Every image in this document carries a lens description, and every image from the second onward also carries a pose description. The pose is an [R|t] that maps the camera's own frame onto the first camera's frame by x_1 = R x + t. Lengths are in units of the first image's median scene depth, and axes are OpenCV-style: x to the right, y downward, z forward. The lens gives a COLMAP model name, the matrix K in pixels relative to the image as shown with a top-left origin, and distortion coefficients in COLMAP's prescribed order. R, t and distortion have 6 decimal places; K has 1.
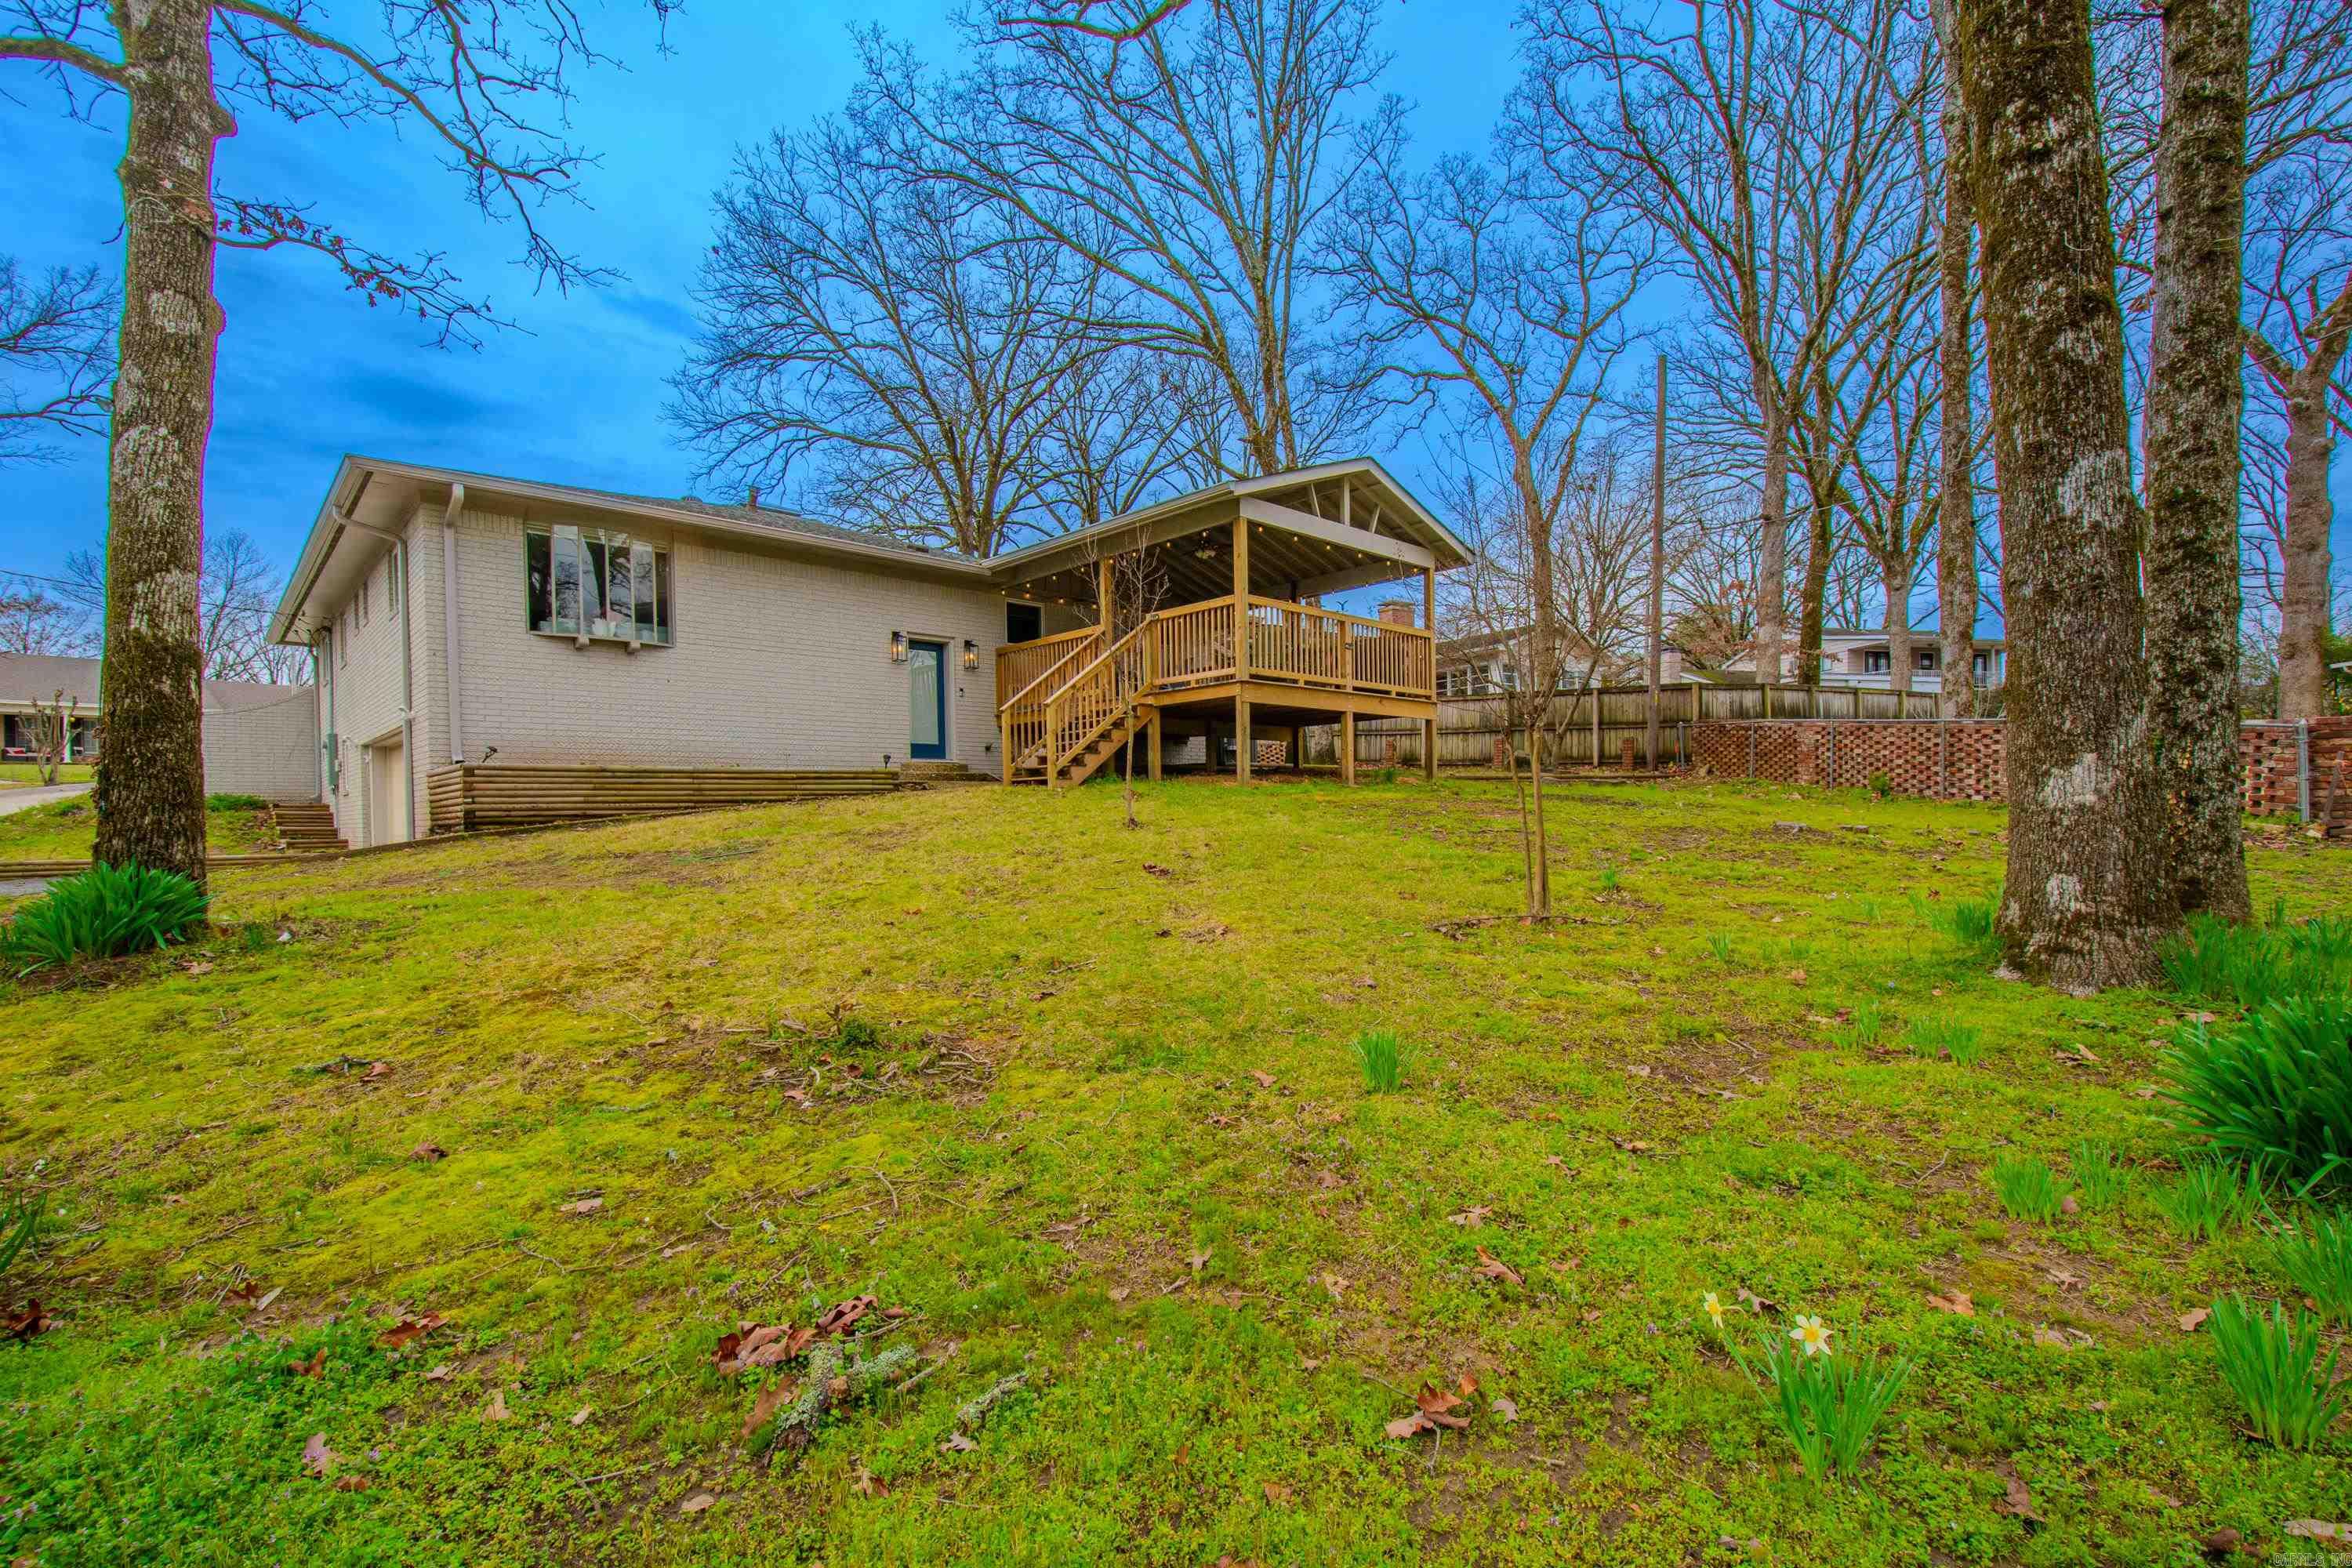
lens RADIAL K [[1031.2, 0, 1173.3], [0, 1031.2, 794.8], [0, 0, 1]] dist [0.014382, -0.005177]
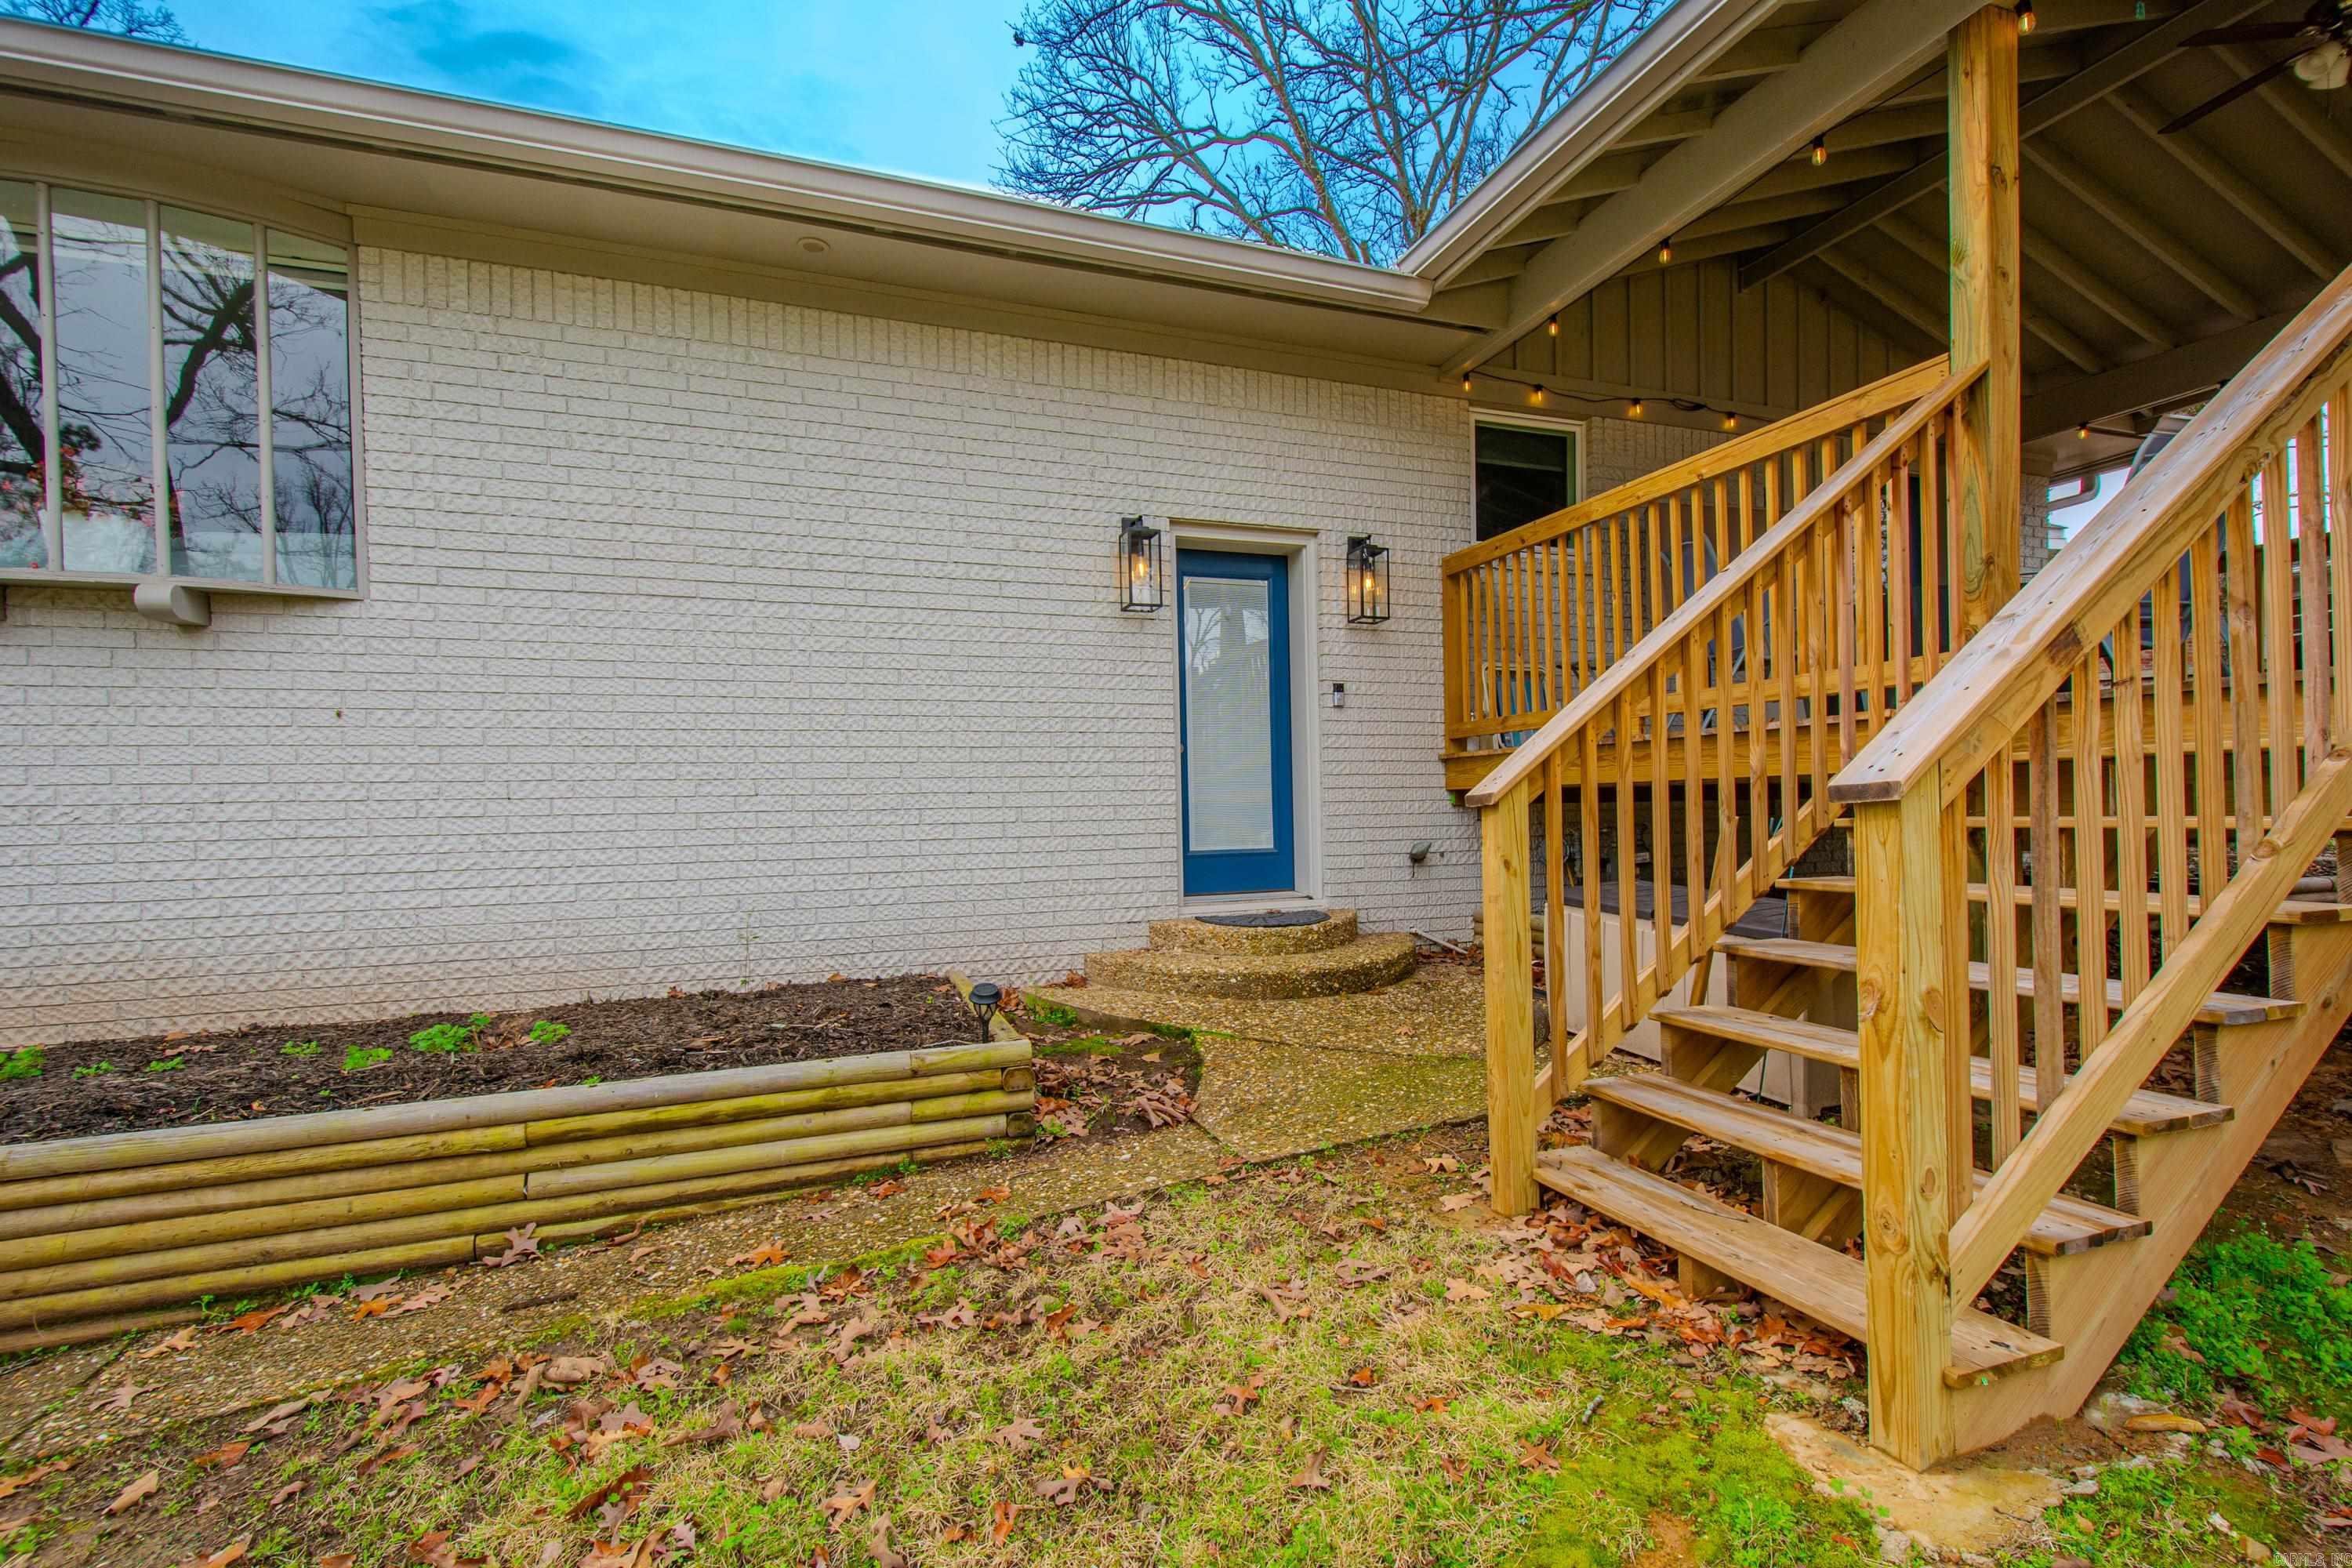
lens RADIAL K [[1031.2, 0, 1171.4], [0, 1031.2, 786.0], [0, 0, 1]] dist [0.014382, -0.005177]
pose [[0.915566, -0.006536, -0.402114, -0.121411], [0.006196, 0.999979, -0.002147, -0.069644], [0.402119, -0.000526, 0.915587, 0.675802]]
